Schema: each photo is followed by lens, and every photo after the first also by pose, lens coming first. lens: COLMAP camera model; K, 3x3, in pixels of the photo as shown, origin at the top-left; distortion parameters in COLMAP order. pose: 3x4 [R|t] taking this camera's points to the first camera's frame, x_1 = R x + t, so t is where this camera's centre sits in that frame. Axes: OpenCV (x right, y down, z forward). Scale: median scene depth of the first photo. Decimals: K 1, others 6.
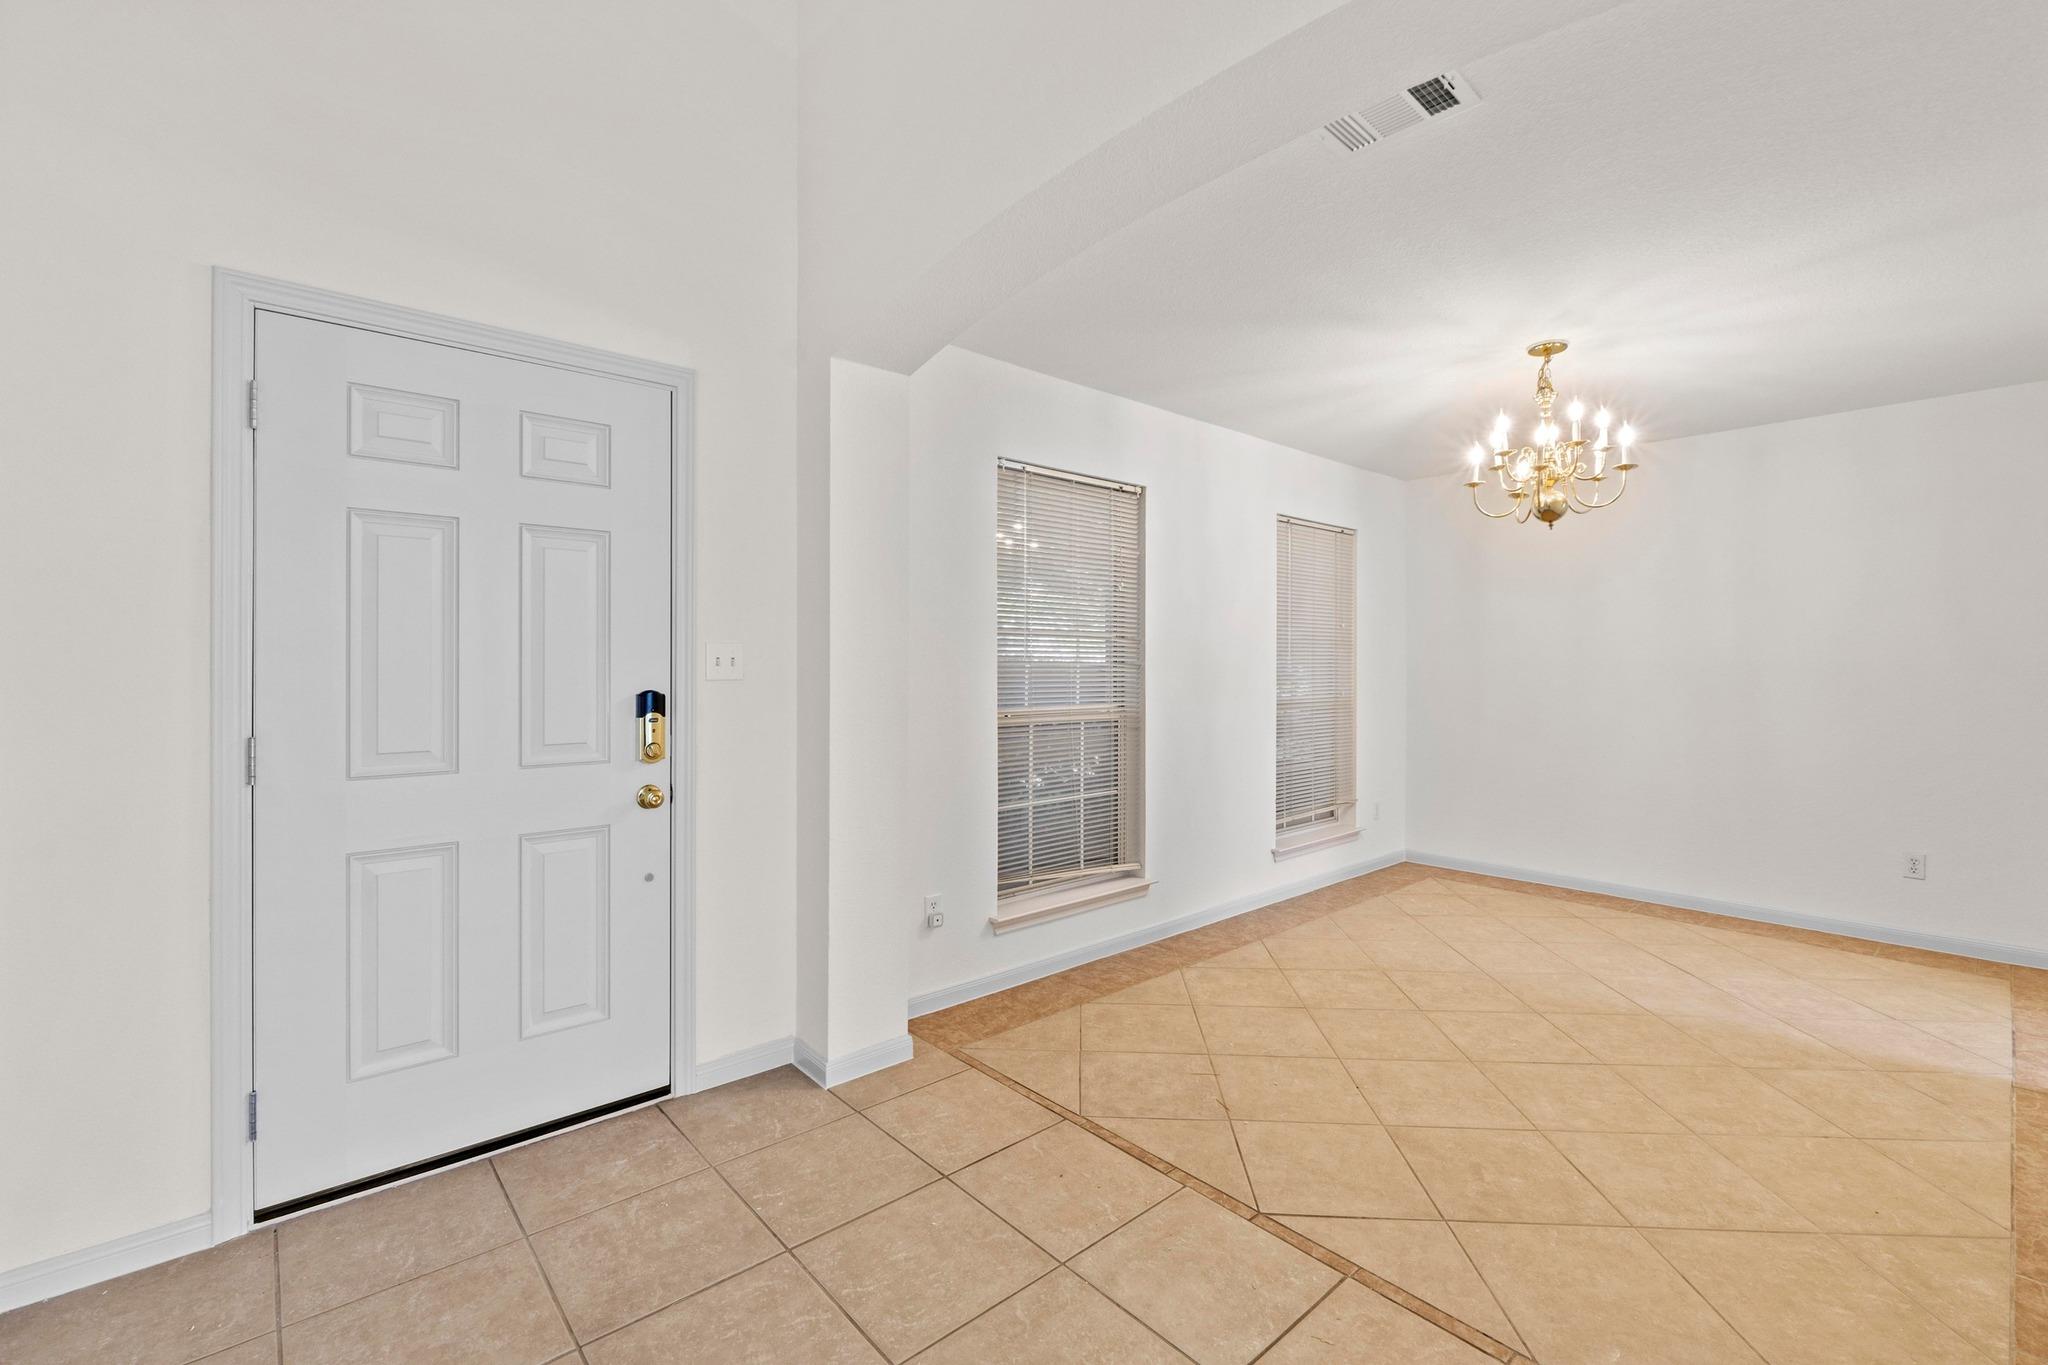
lens RADIAL K [[878.0, 0, 1020.0], [0, 878.0, 665.2], [0, 0, 1]] dist [-0.012963, 0.002252]
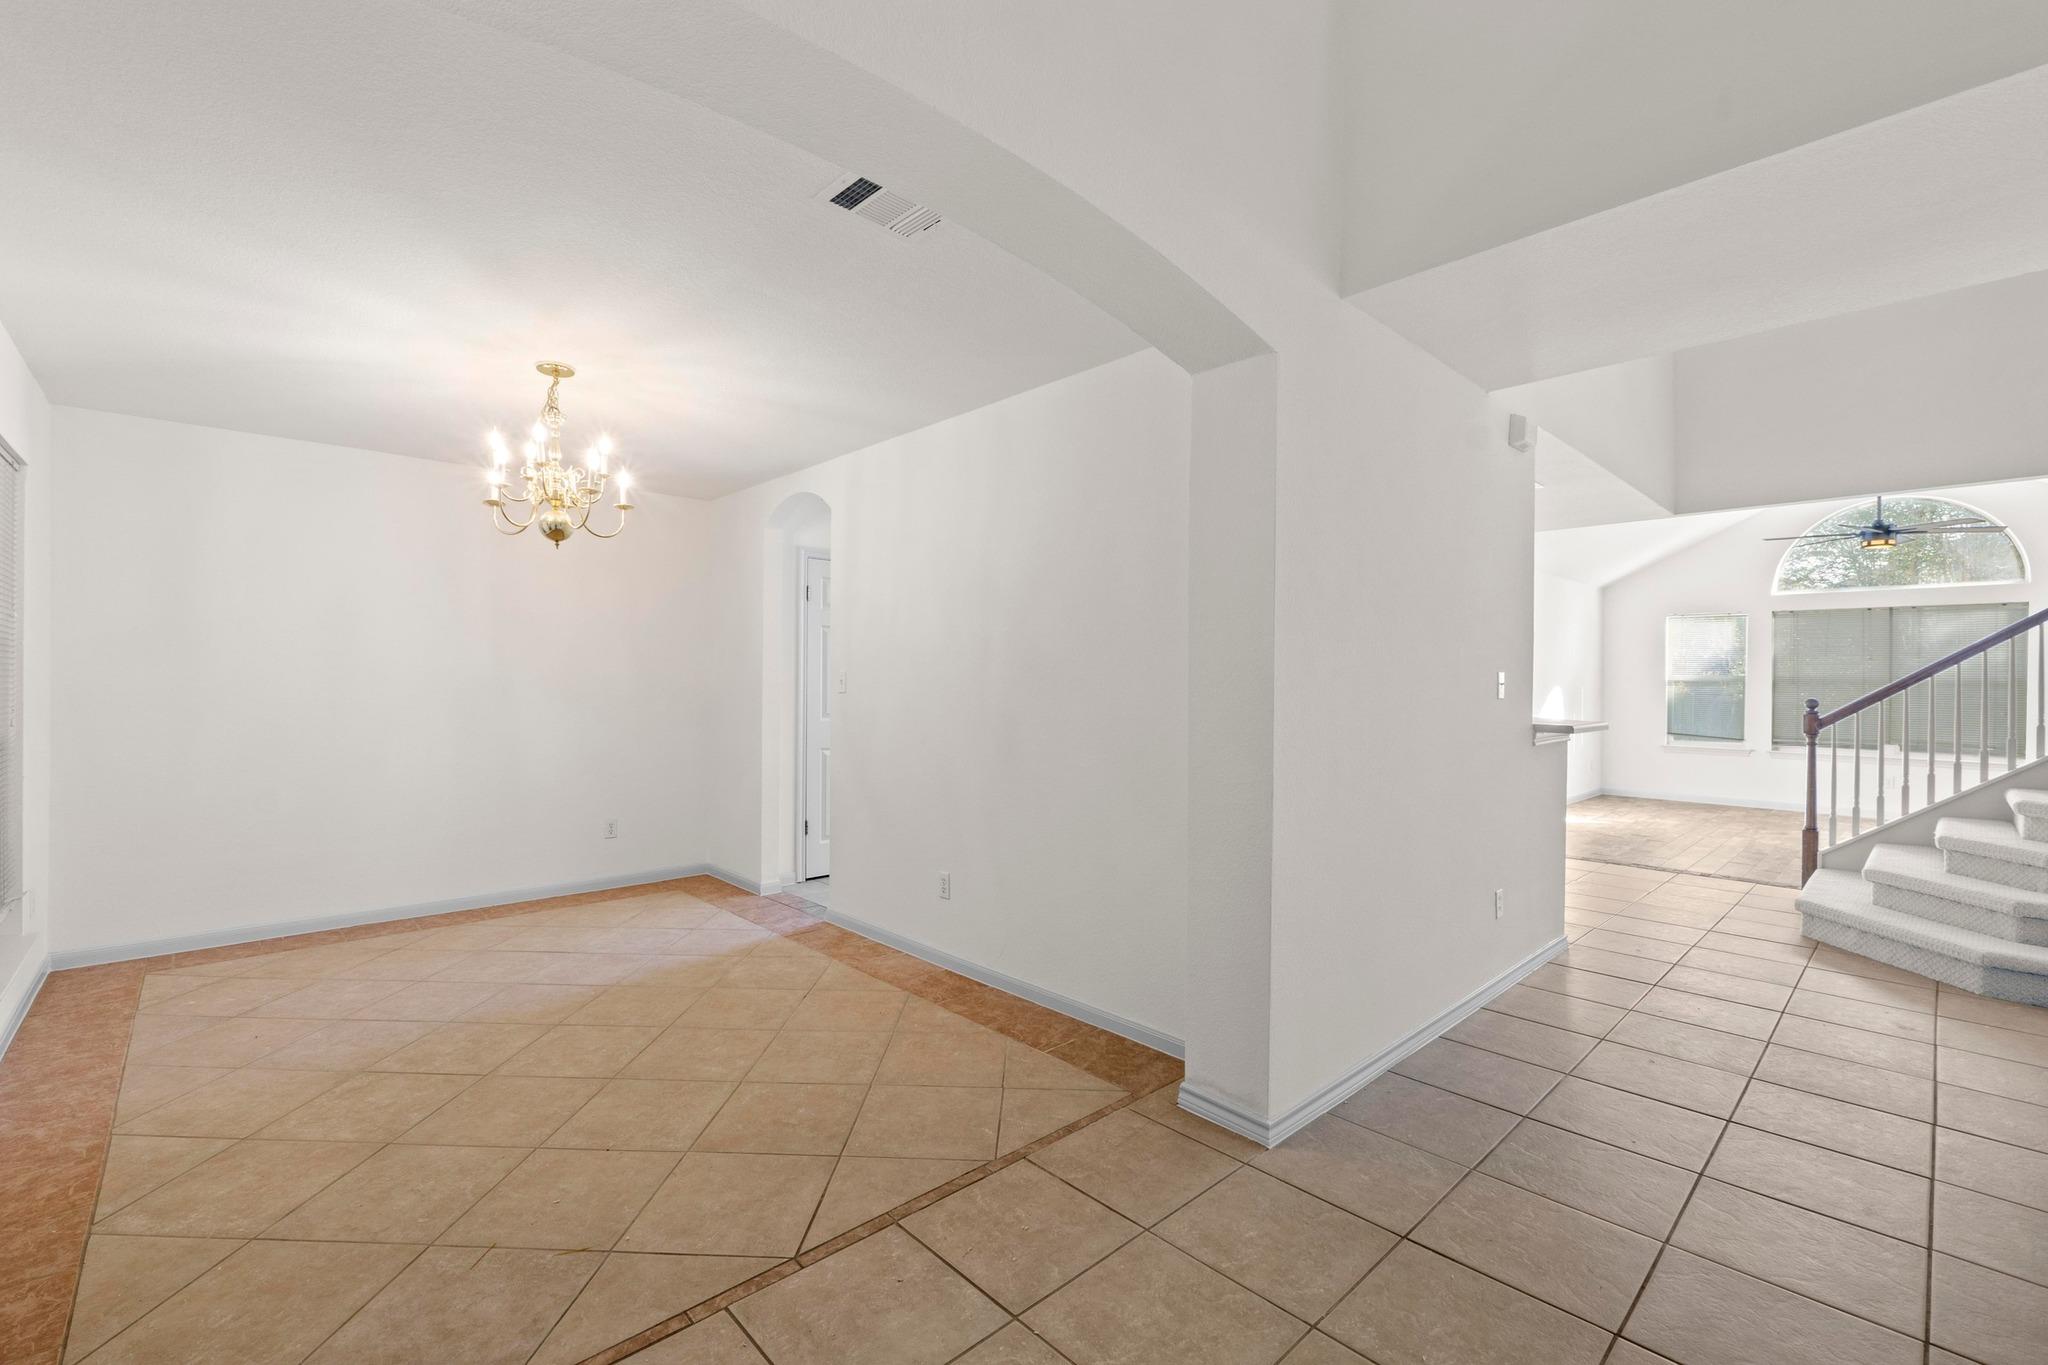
lens RADIAL K [[878.0, 0, 1014.4], [0, 878.0, 678.1], [0, 0, 1]] dist [-0.012963, 0.002252]
pose [[-0.037803, 0.003136, 0.999280, -0.446023], [-0.004854, 0.999983, -0.003322, -0.003119], [-0.999273, -0.004976, -0.037787, 0.516375]]
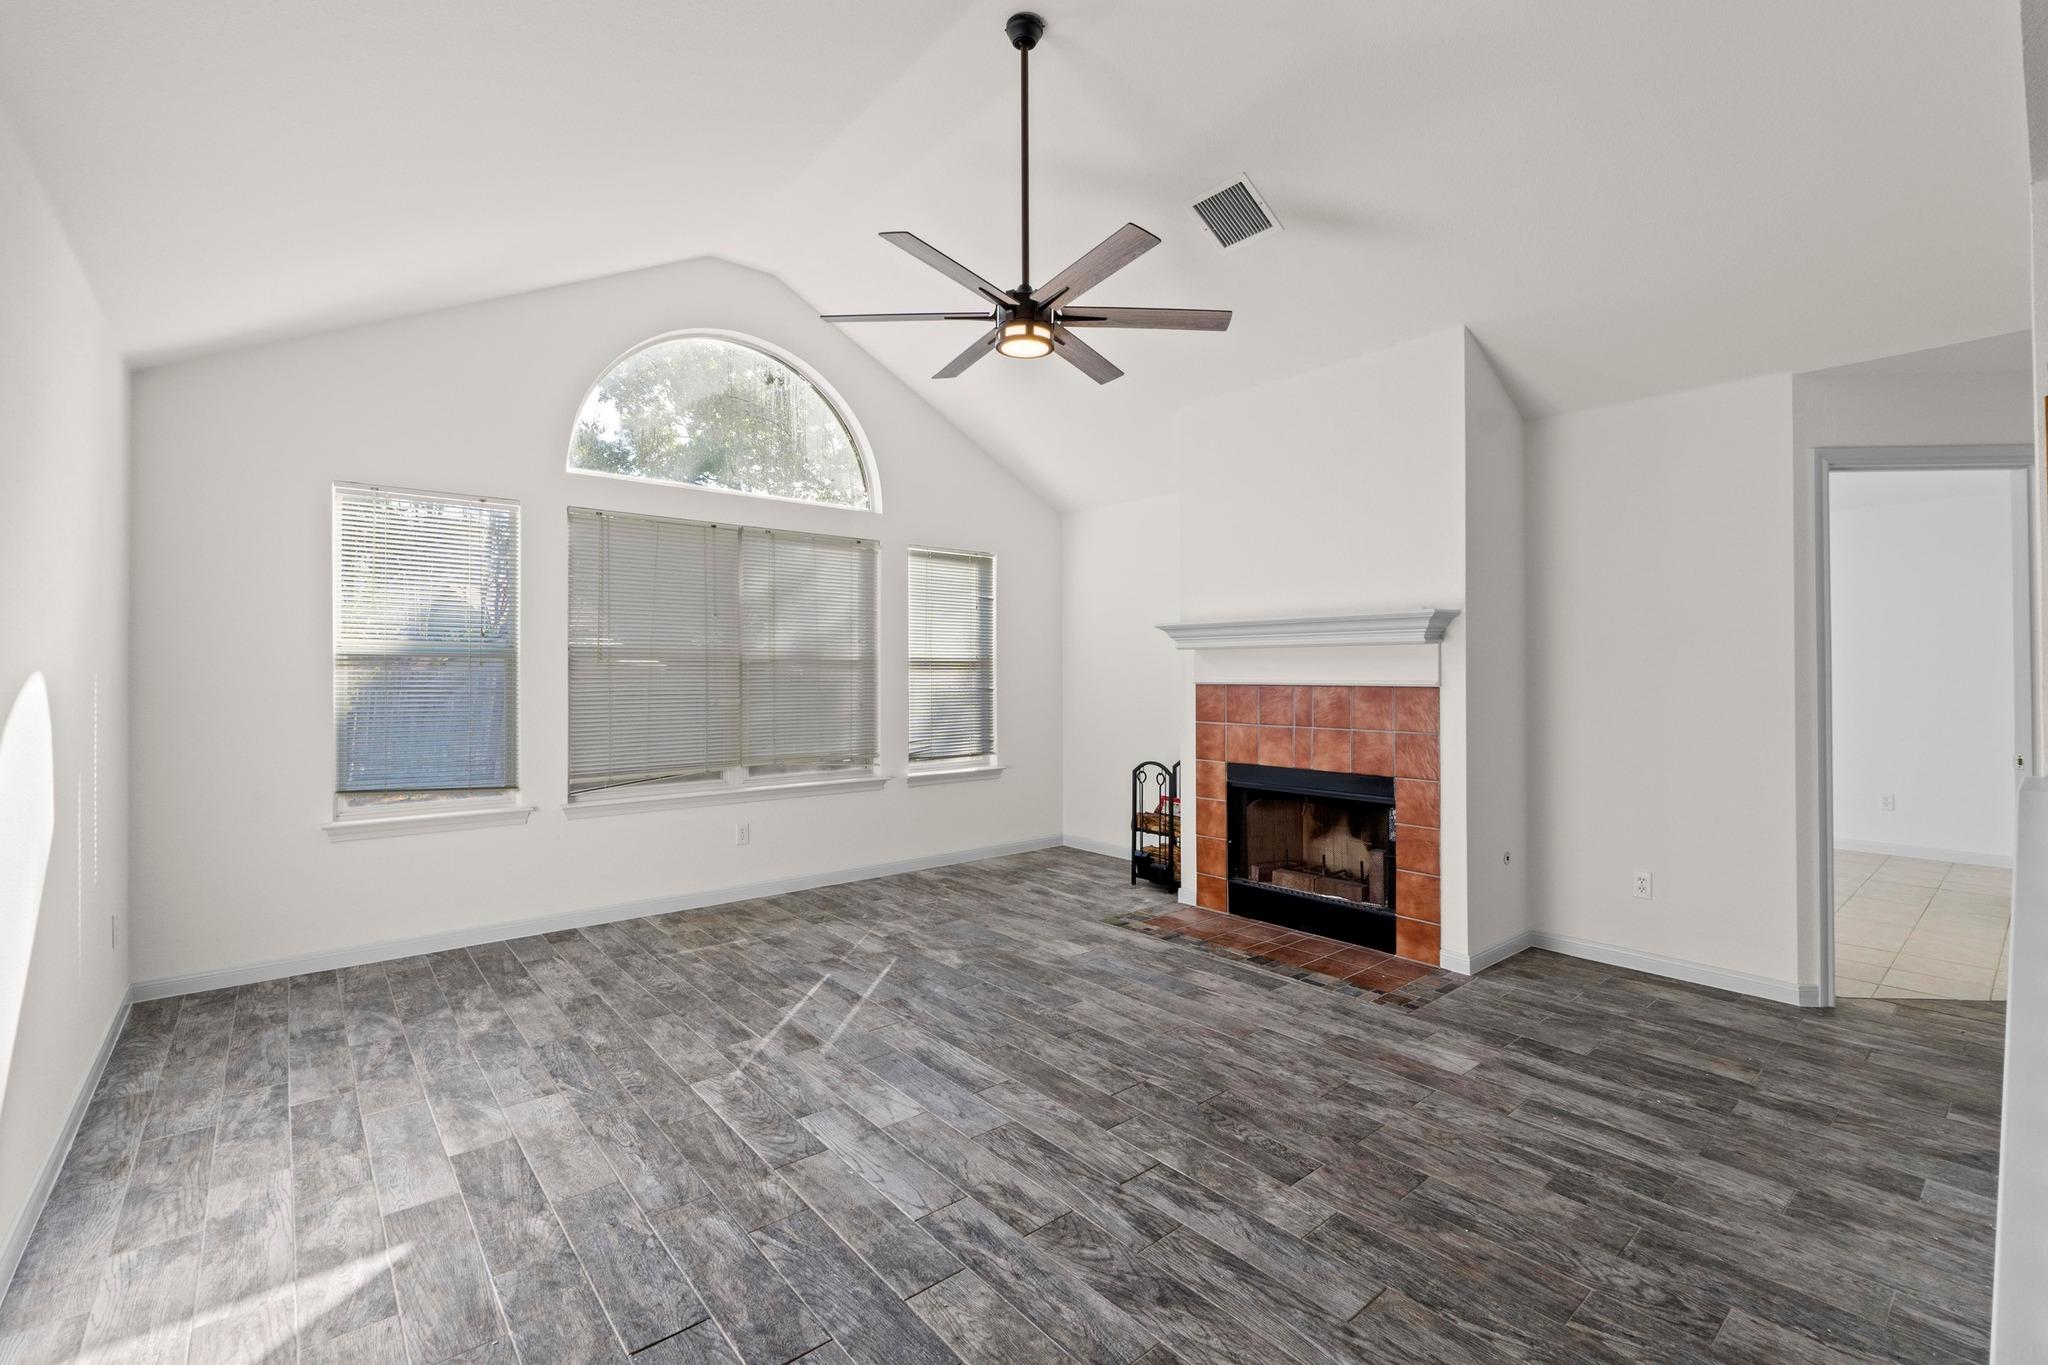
lens RADIAL K [[878.0, 0, 1009.6], [0, 878.0, 669.6], [0, 0, 1]] dist [-0.012963, 0.002252]
pose [[-0.999942, 0.003955, 0.010018, 2.261774], [0.003990, 0.999986, 0.003514, 0.005271], [-0.010004, 0.003554, -0.999944, -1.129536]]
